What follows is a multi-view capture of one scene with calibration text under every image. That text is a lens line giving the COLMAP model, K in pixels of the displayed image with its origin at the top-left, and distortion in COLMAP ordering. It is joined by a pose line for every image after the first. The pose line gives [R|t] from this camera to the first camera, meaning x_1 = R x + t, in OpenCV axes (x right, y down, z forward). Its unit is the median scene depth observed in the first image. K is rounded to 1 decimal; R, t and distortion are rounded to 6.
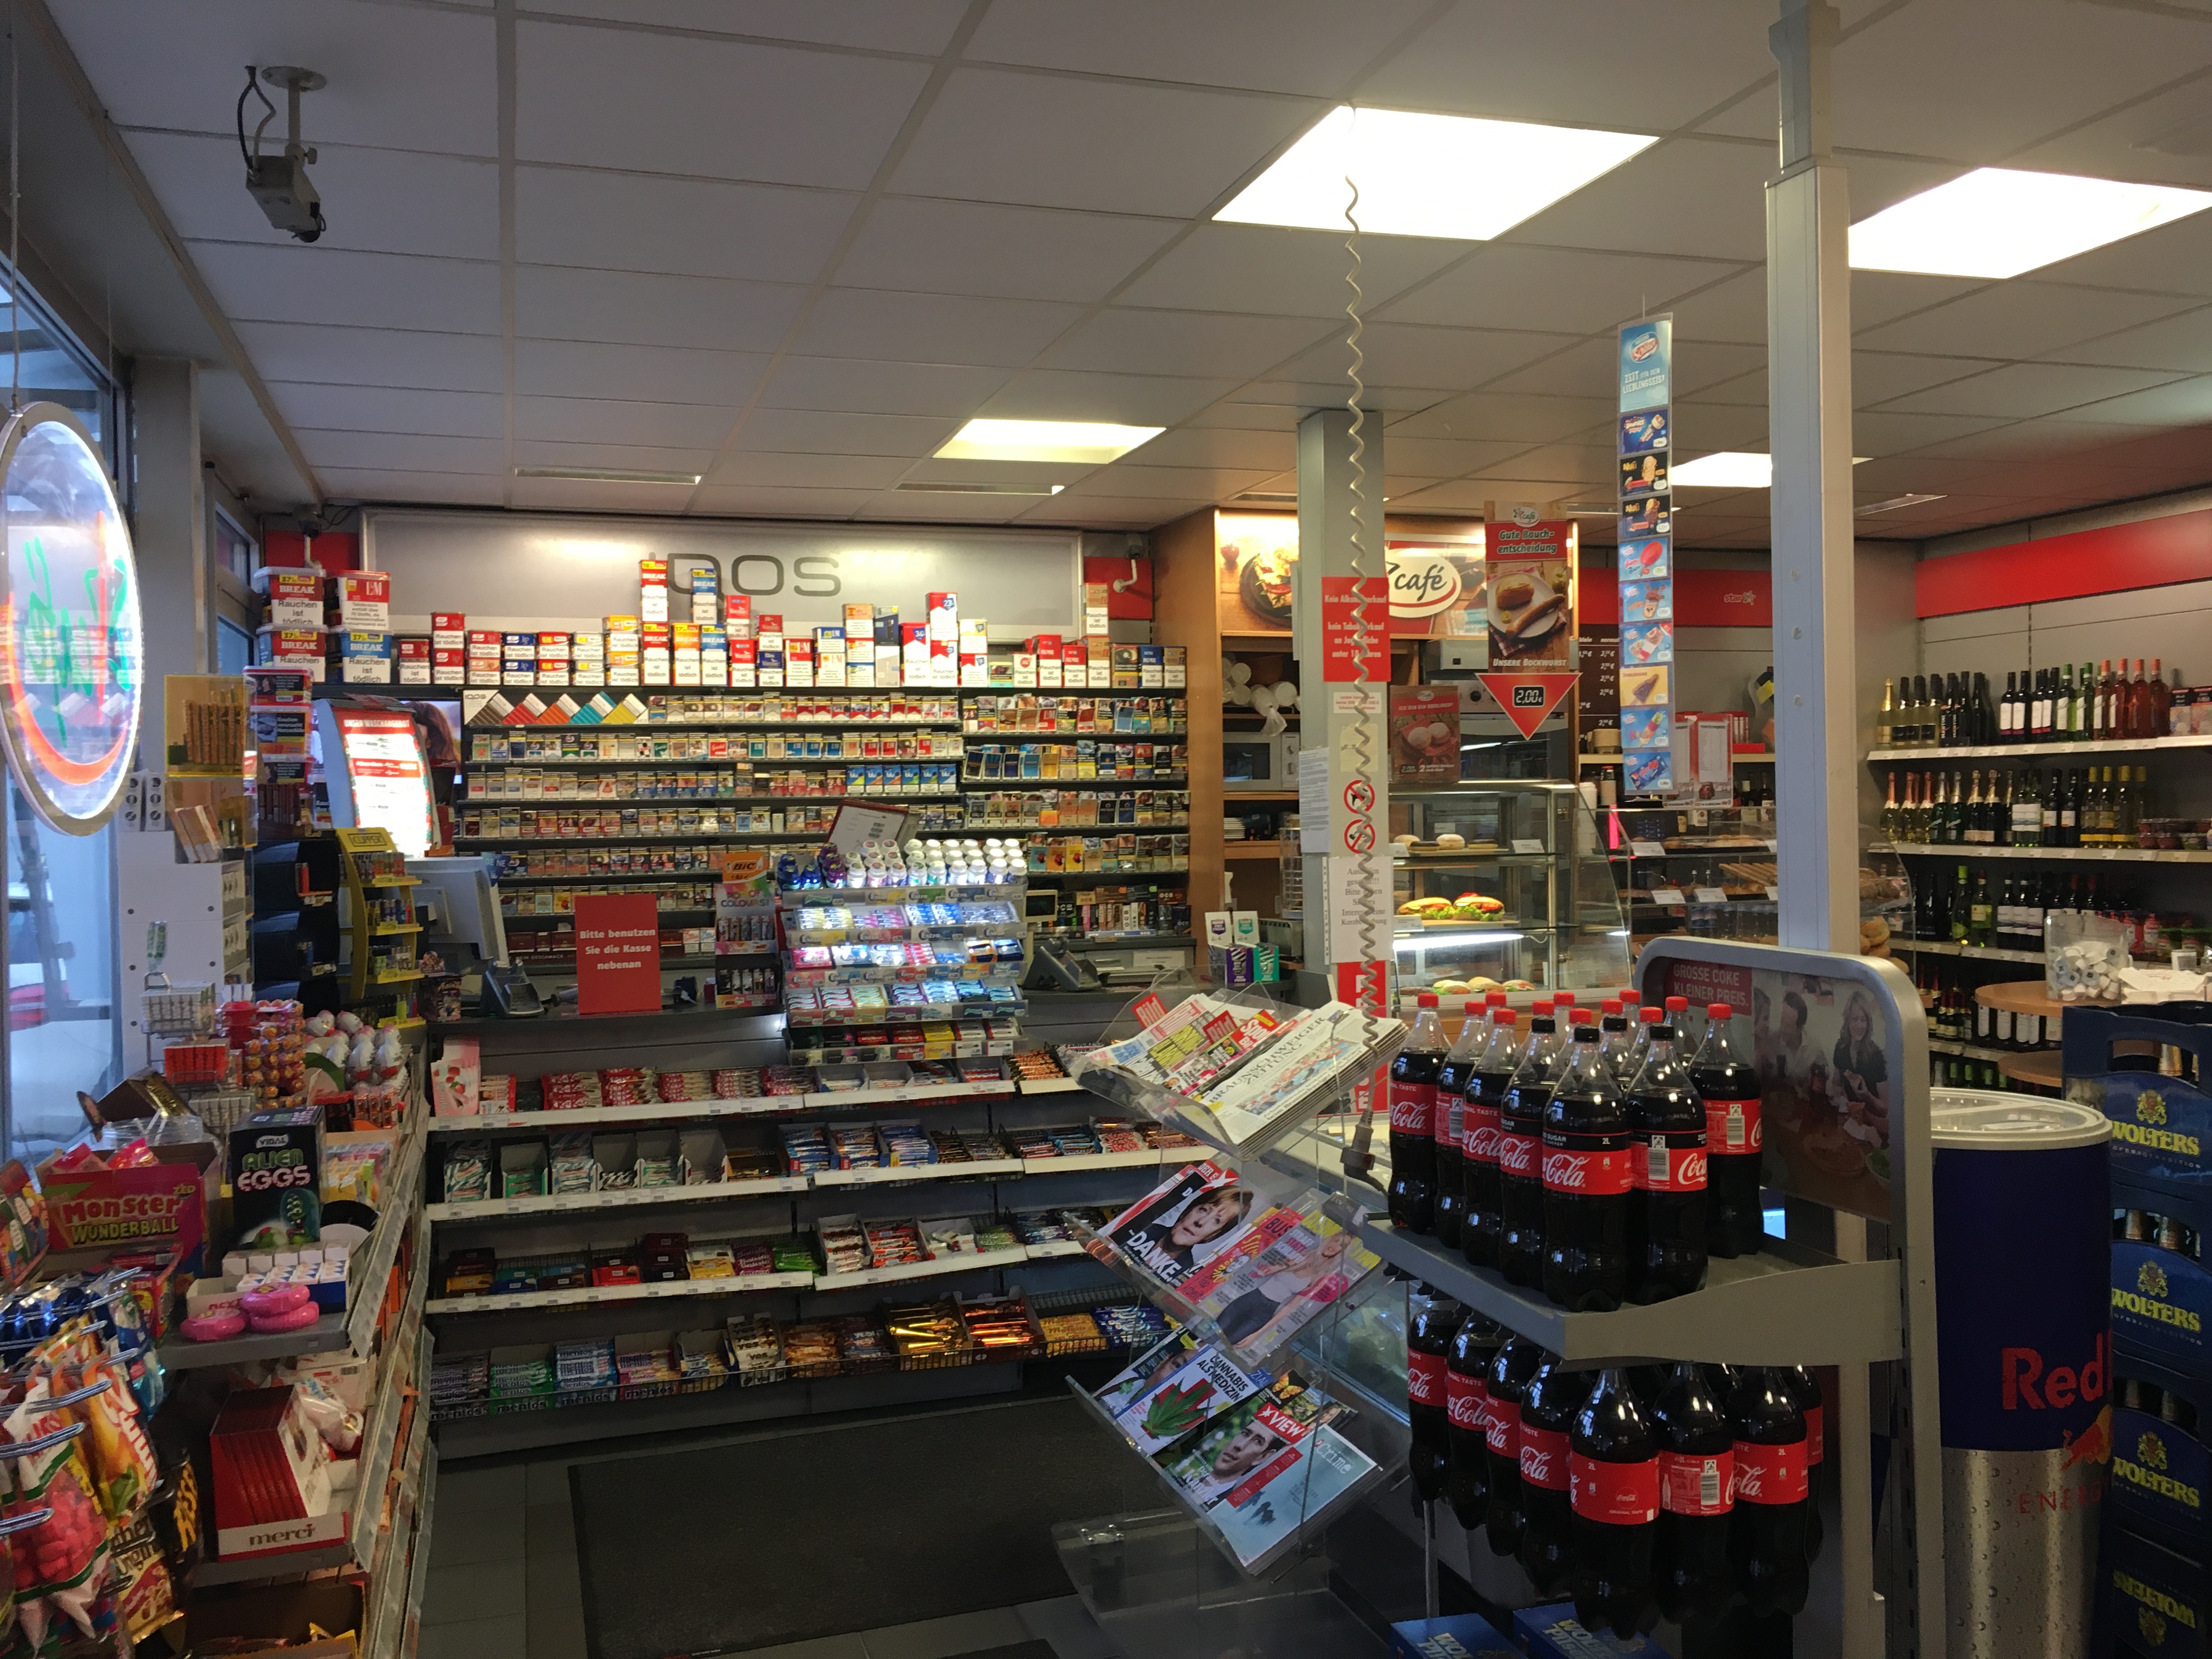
lens RADIAL K [[1866.8, 0, 1104.4], [0, 1866.8, 835.2], [0, 0, 1]] dist [0.092172, -0.015179]
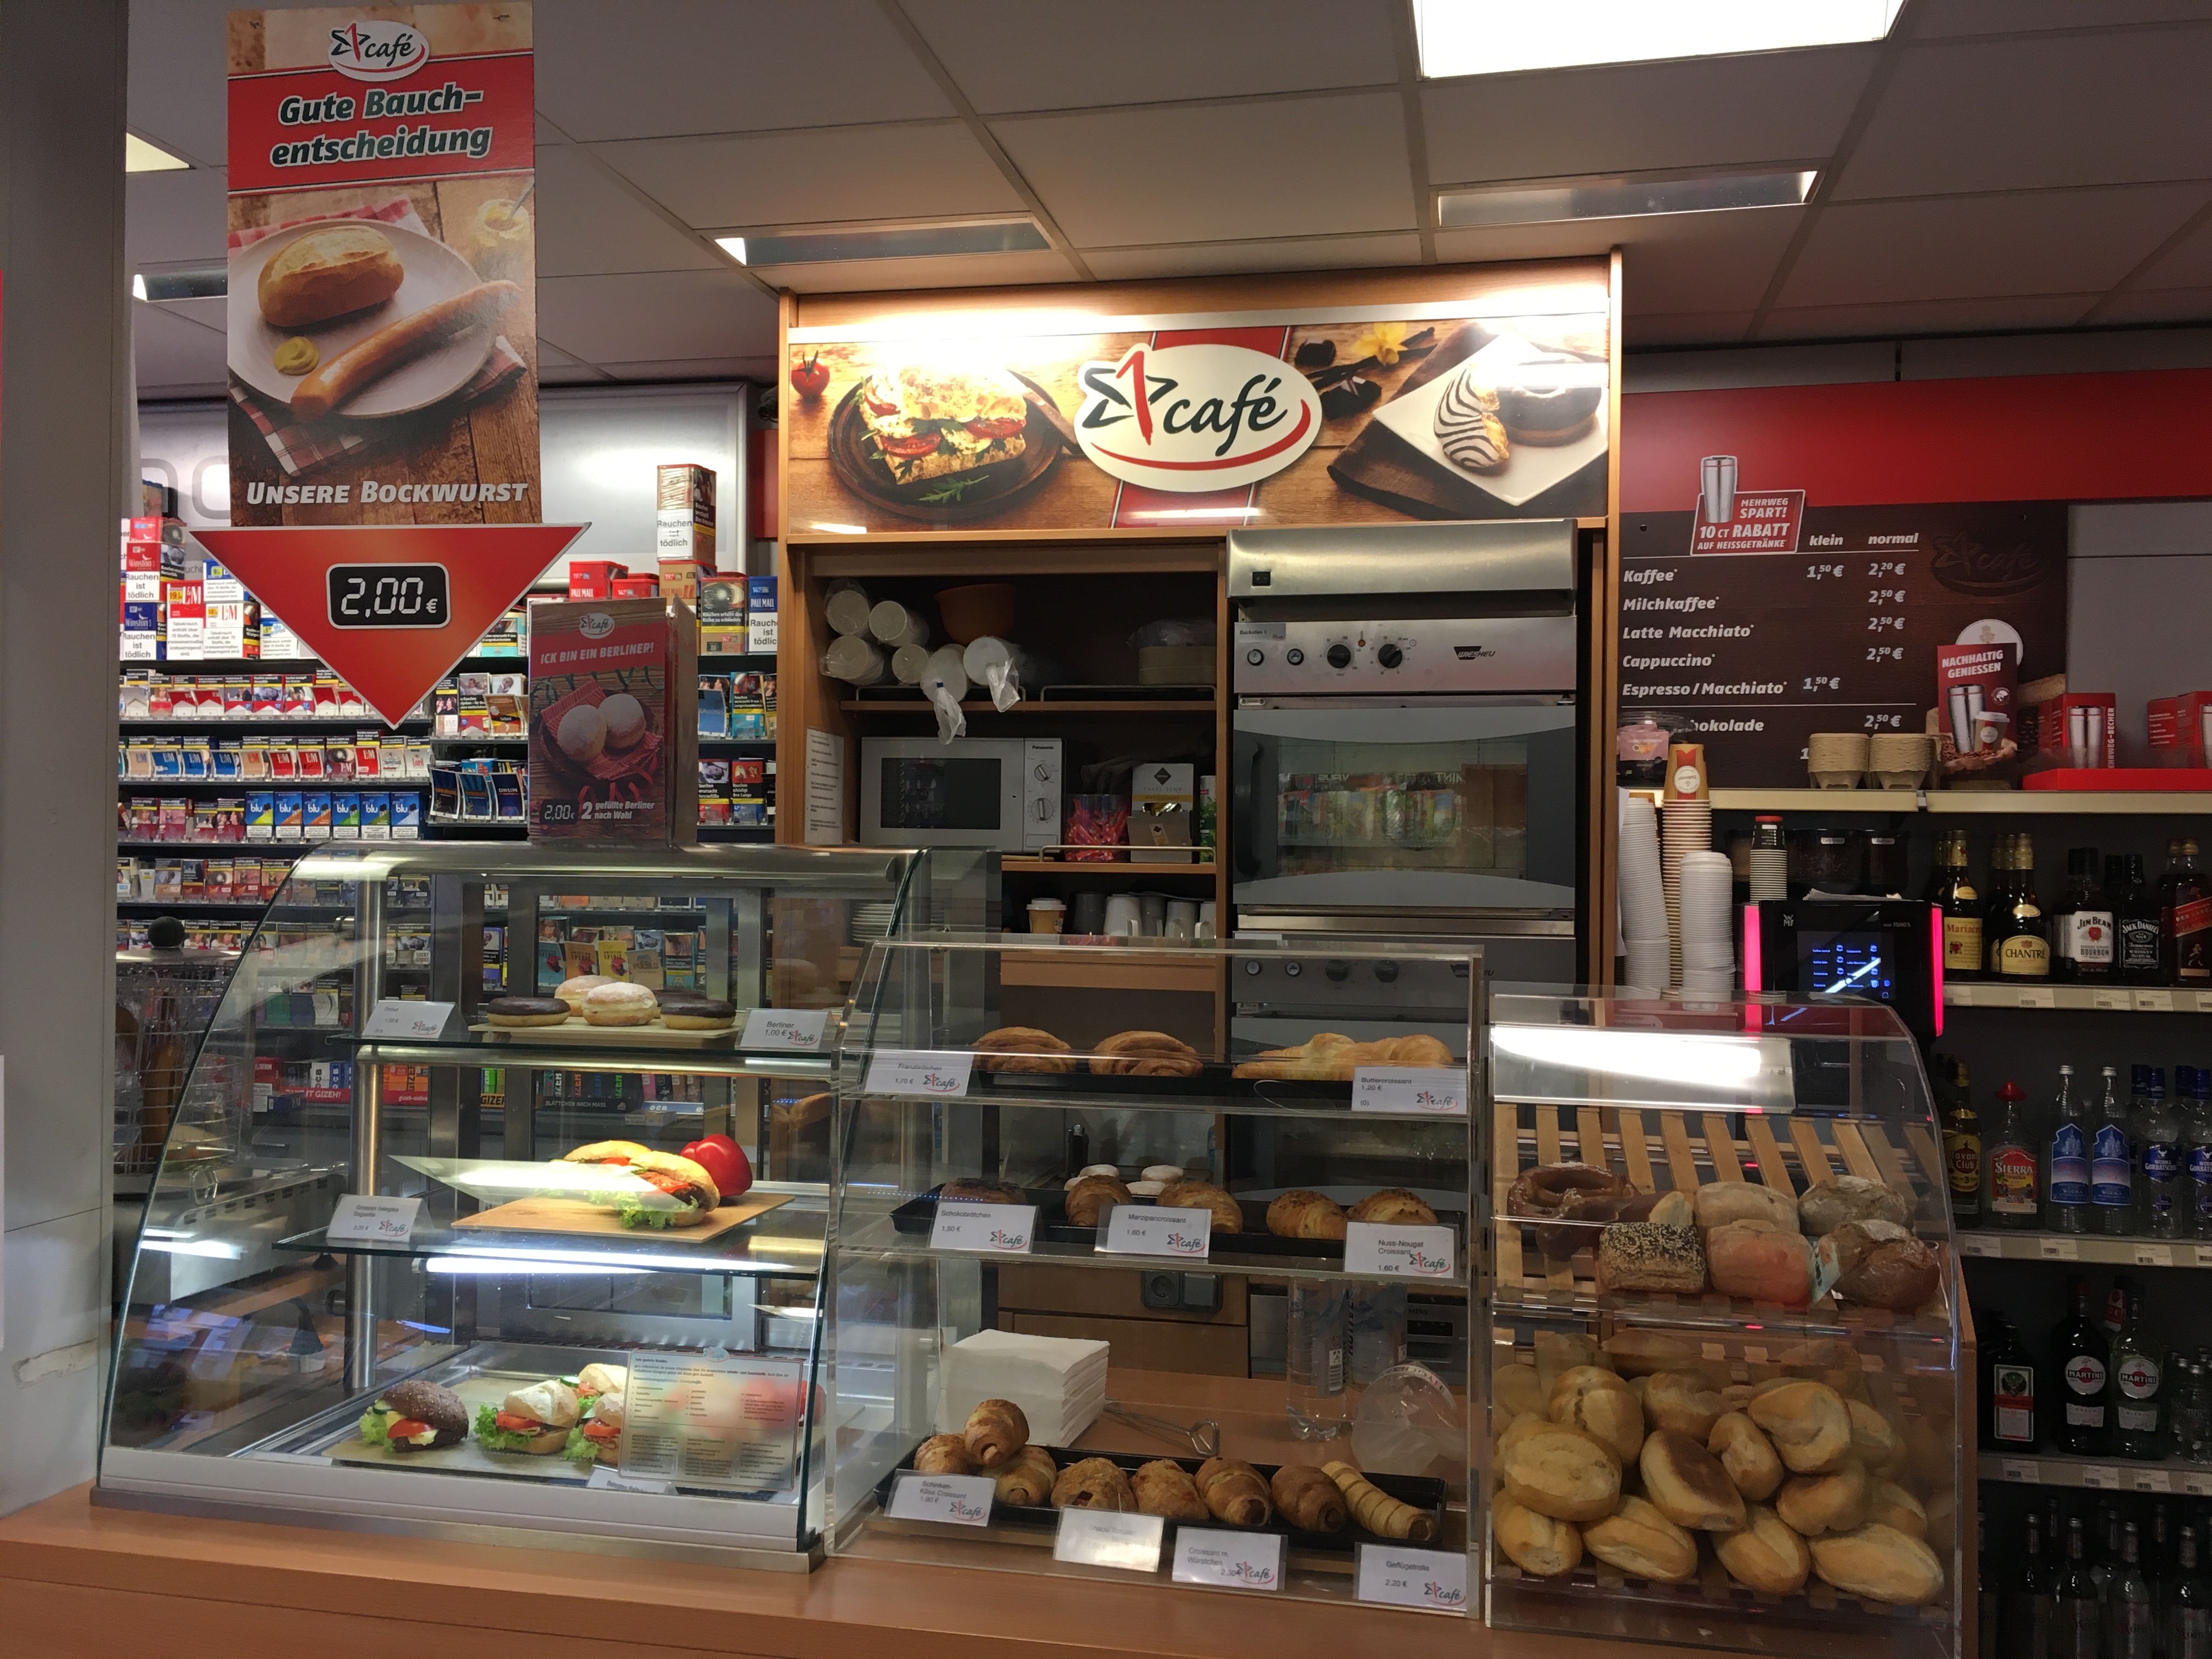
lens RADIAL K [[1866.8, 0, 1106.6], [0, 1866.8, 820.5], [0, 0, 1]] dist [0.092172, -0.015179]
pose [[0.863292, 0.018827, -0.504354, 0.399821], [-0.032865, 0.999280, -0.018952, -0.025642], [0.503634, 0.032937, 0.863289, 0.616004]]
